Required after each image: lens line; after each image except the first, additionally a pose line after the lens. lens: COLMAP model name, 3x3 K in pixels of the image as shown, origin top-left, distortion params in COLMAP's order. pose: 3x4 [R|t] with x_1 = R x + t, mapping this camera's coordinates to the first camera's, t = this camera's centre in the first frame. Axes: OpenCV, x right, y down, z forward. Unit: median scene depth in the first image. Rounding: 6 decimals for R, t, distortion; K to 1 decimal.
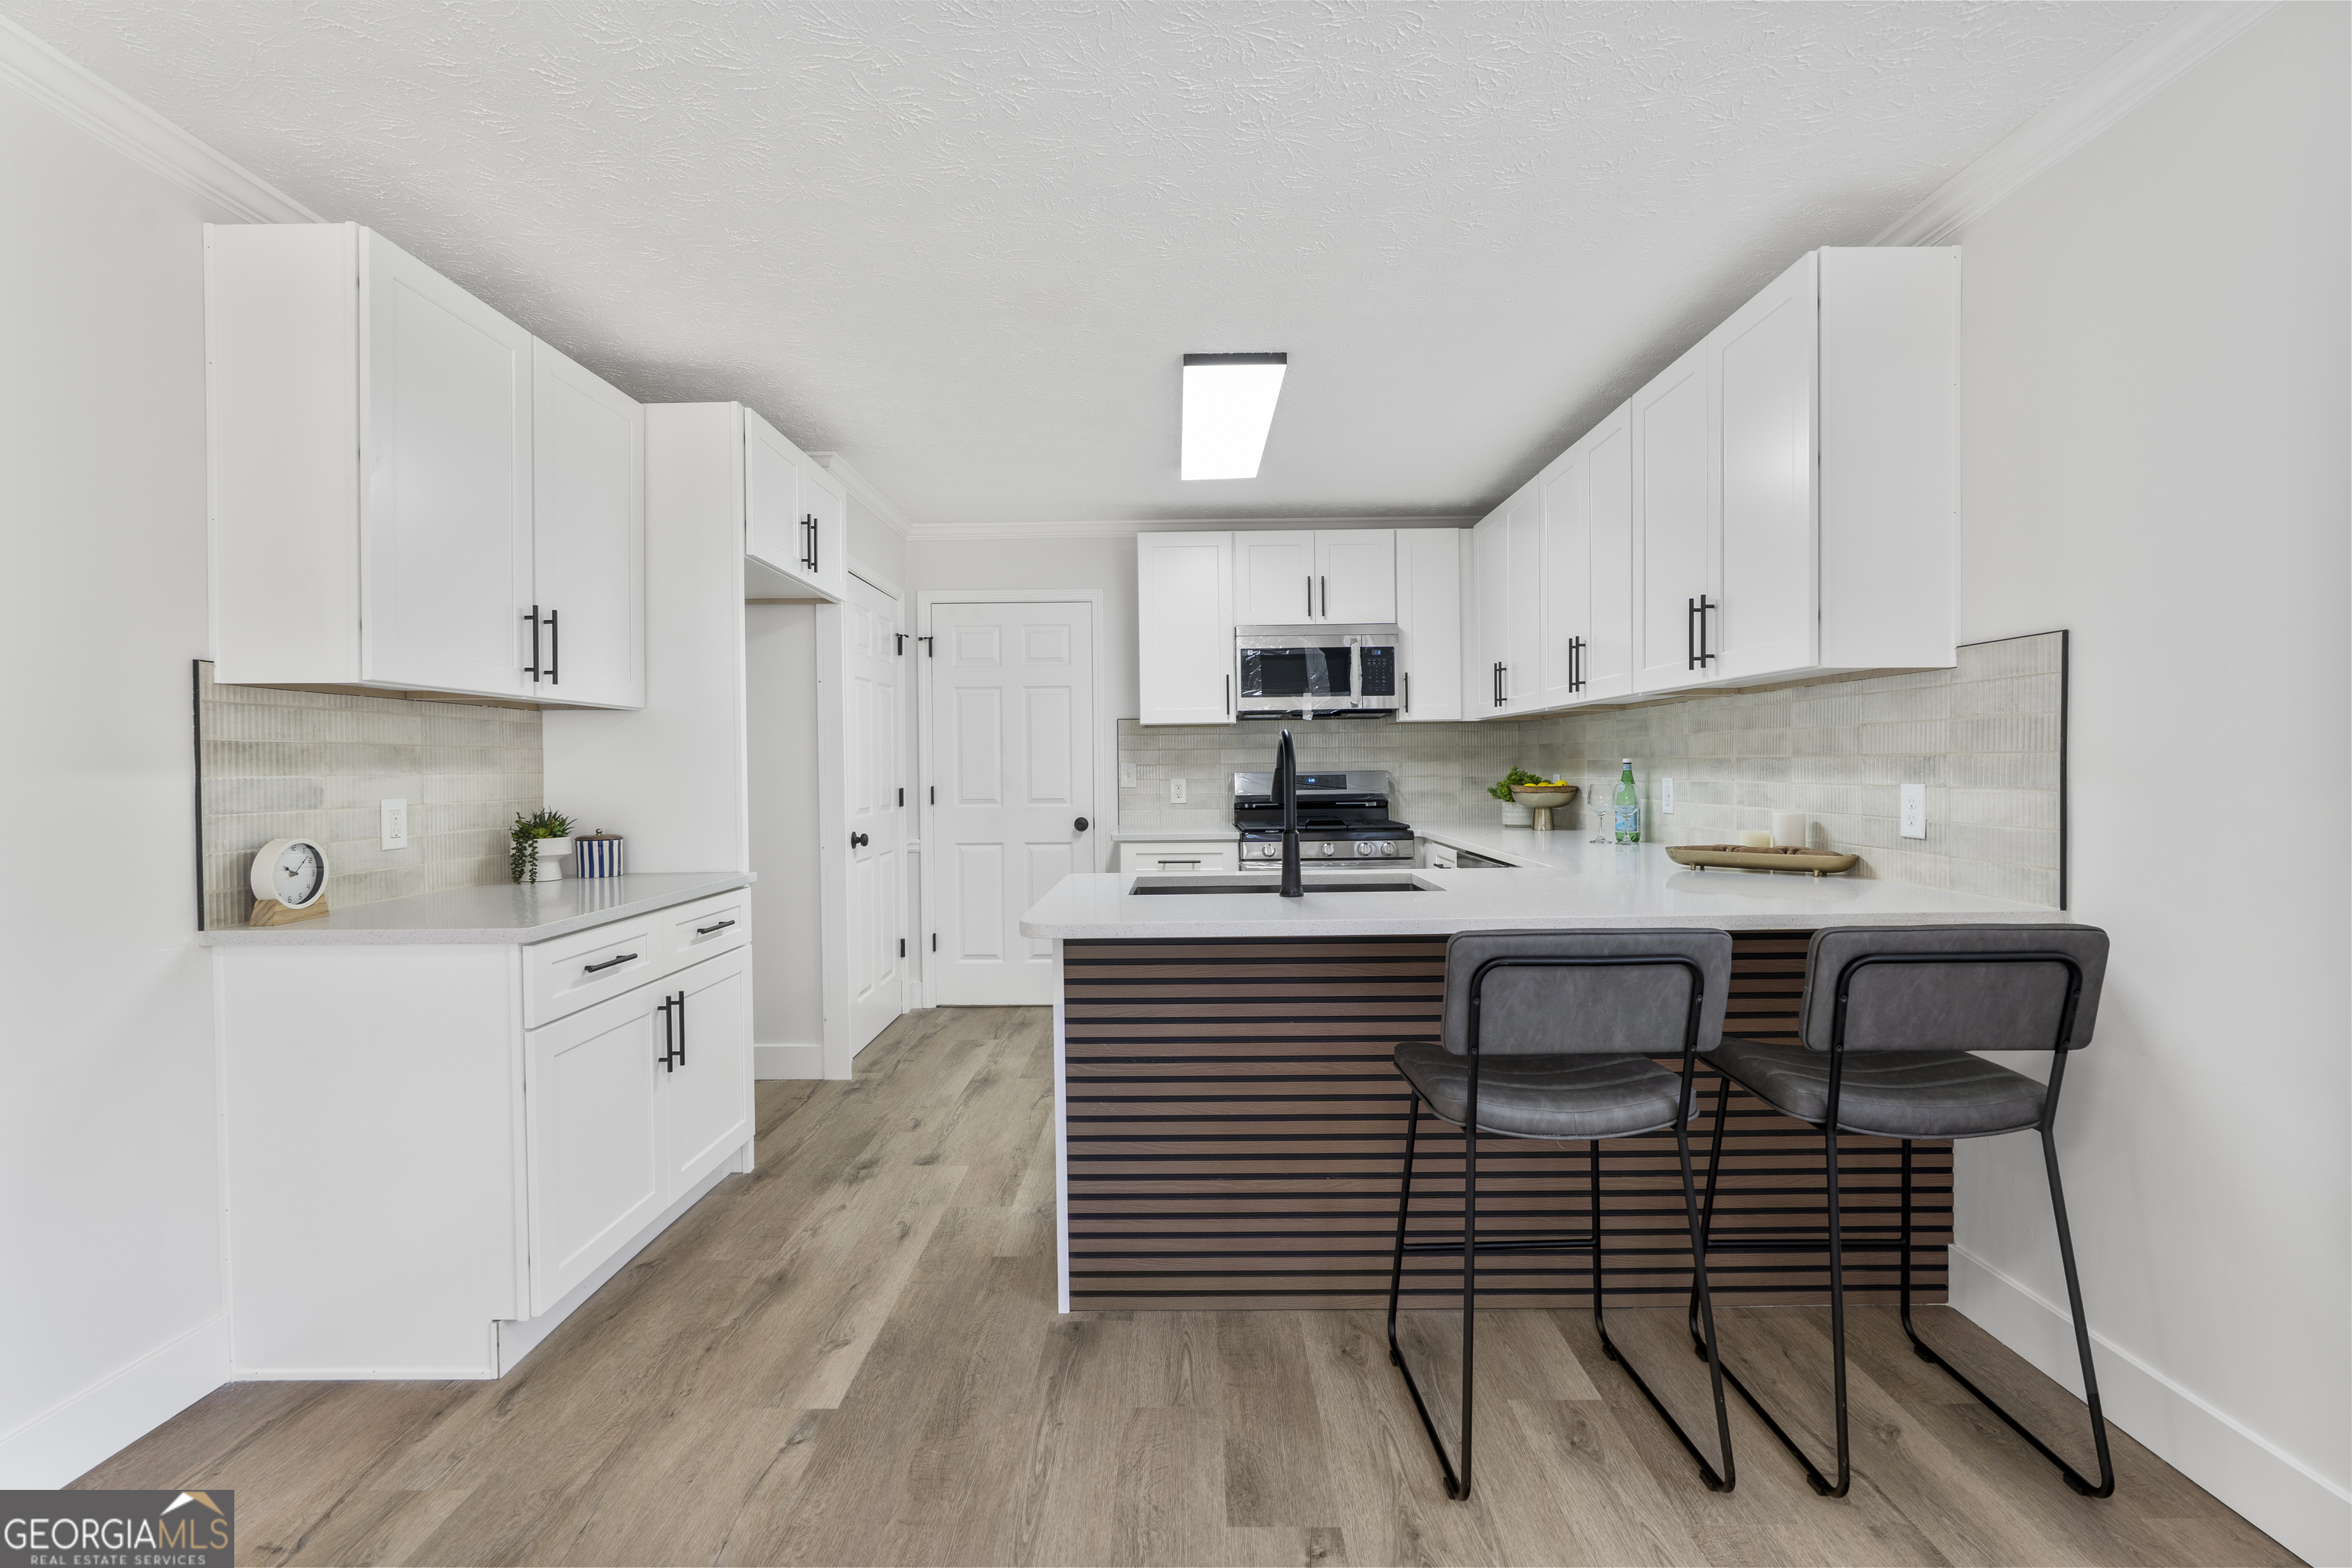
lens RADIAL K [[1065.5, 0, 1174.6], [0, 1065.5, 777.0], [0, 0, 1]] dist [-0.009039, 0.002529]
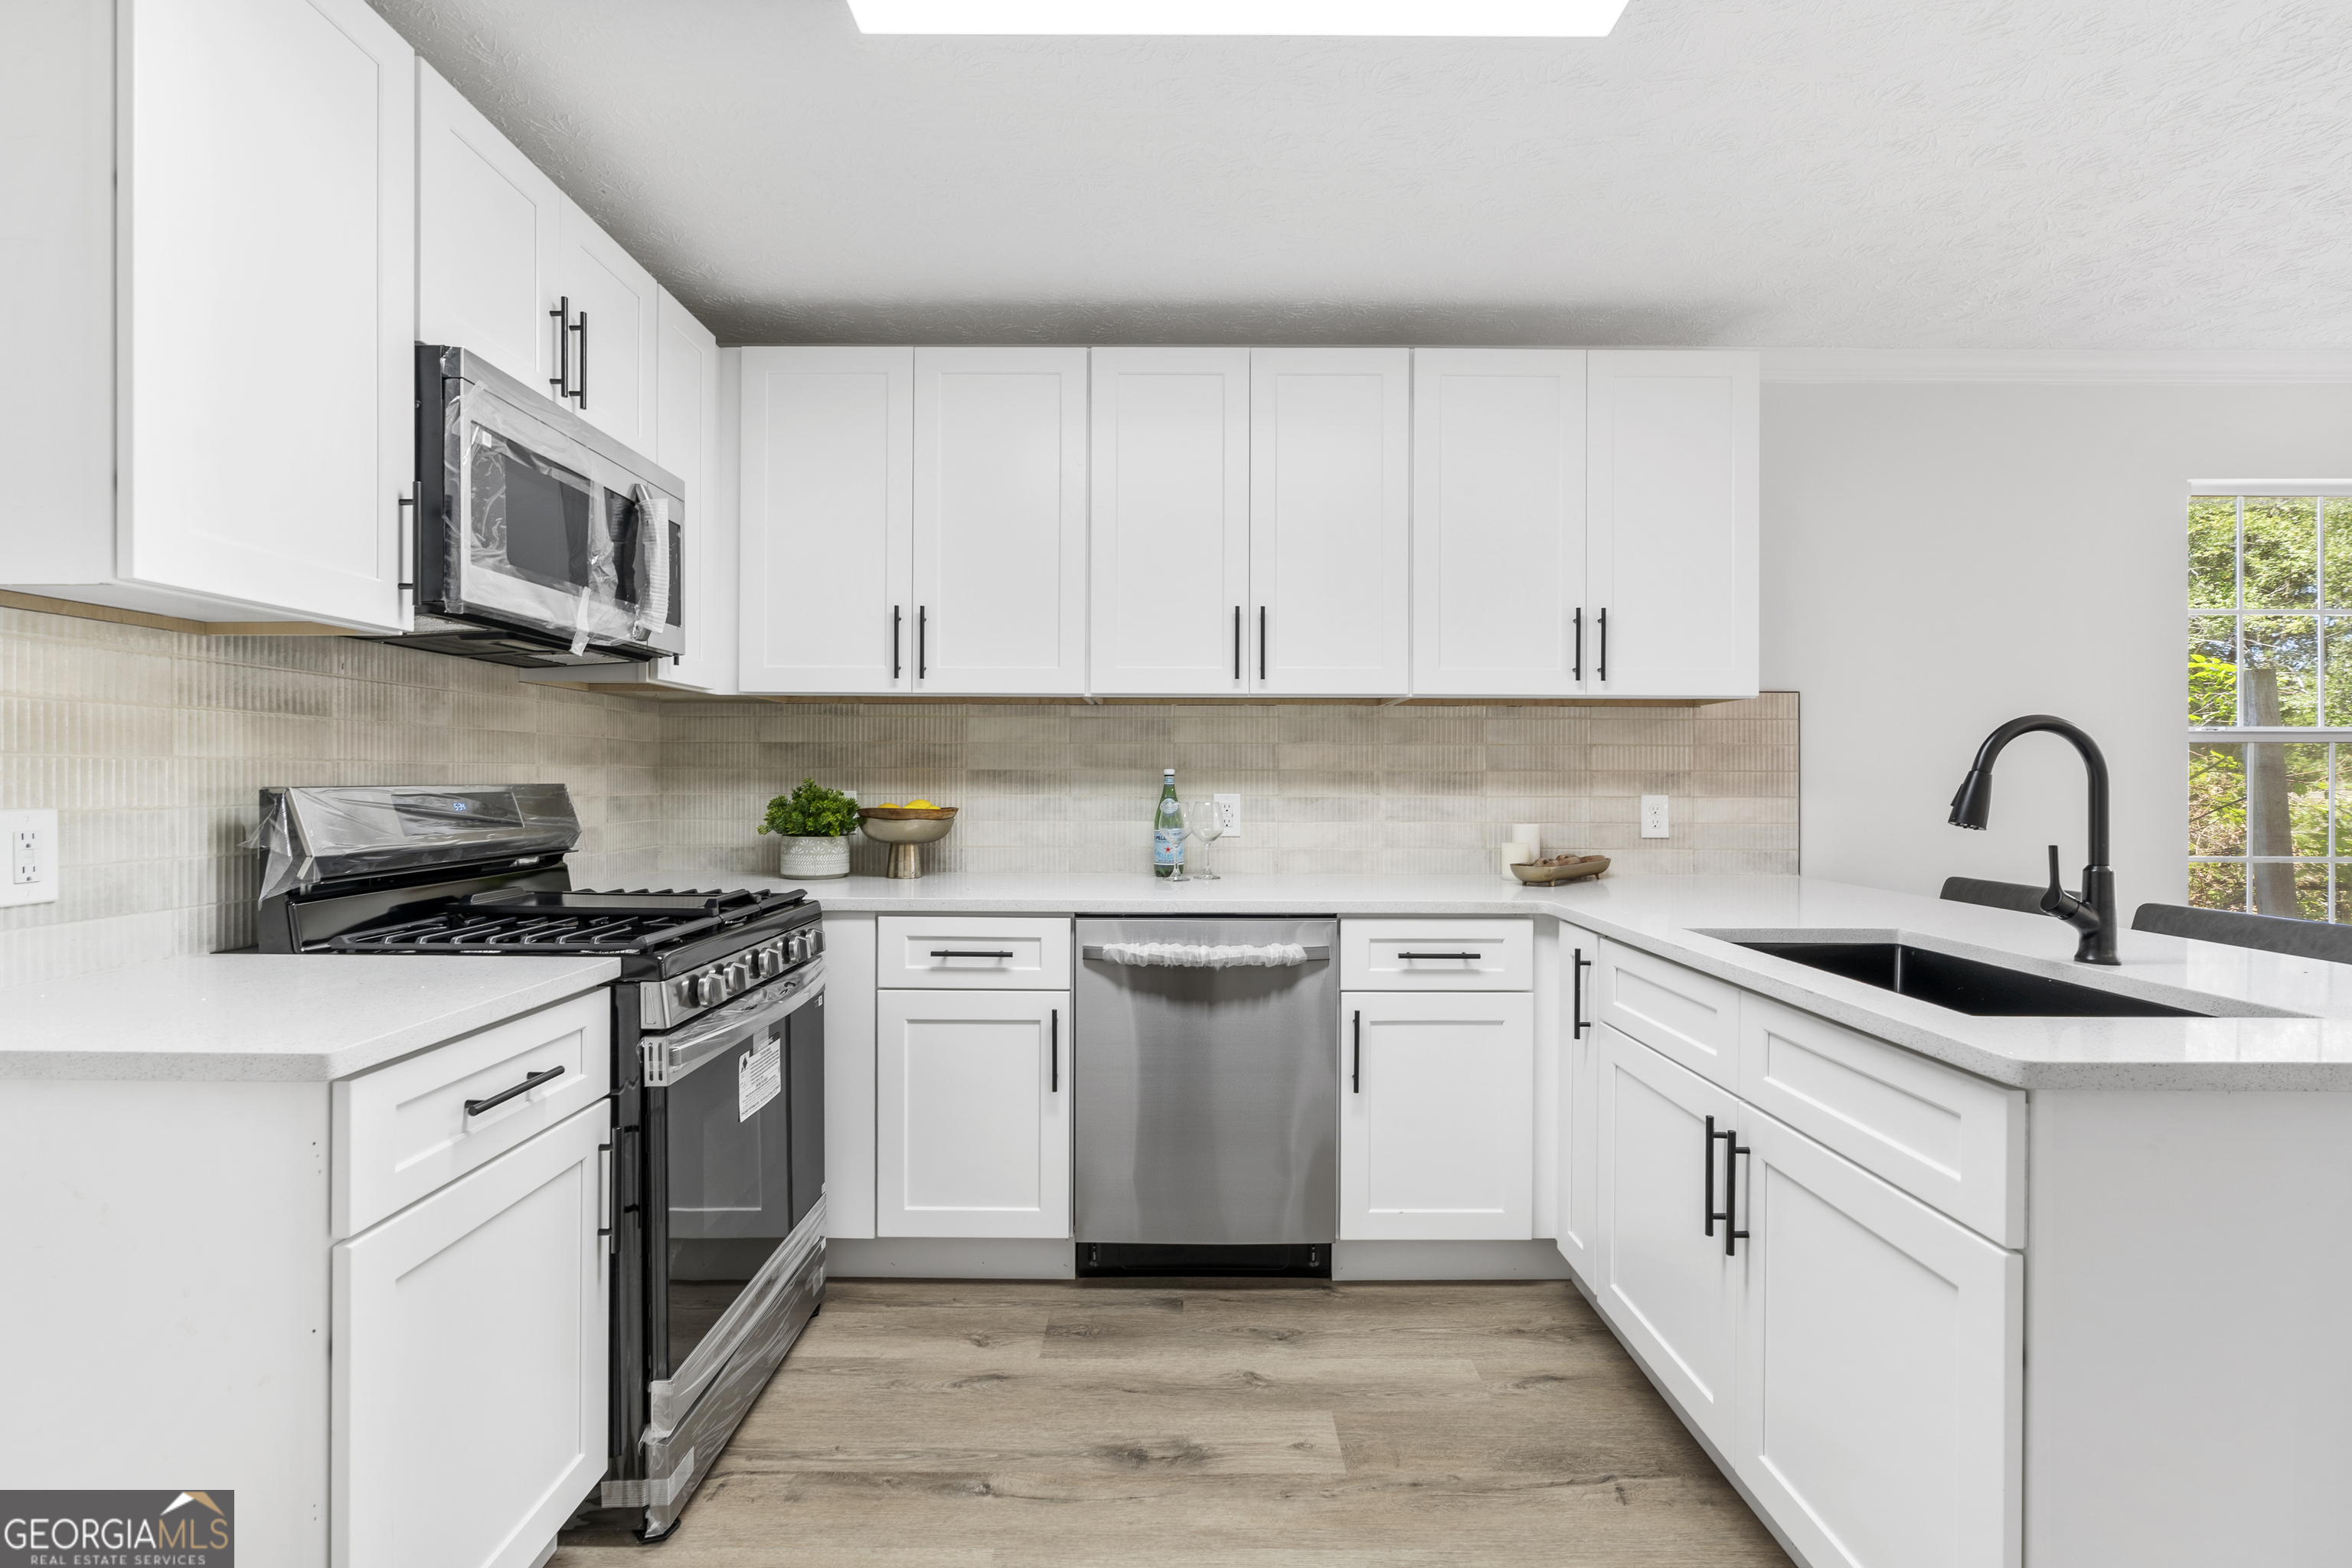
lens RADIAL K [[1065.5, 0, 1178.6], [0, 1065.5, 782.3], [0, 0, 1]] dist [-0.009039, 0.002529]
pose [[-0.009053, 0.009512, 0.999914, -0.482472], [0.007917, 0.999924, -0.009440, -0.000823], [-0.999928, 0.007831, -0.009128, 1.373765]]
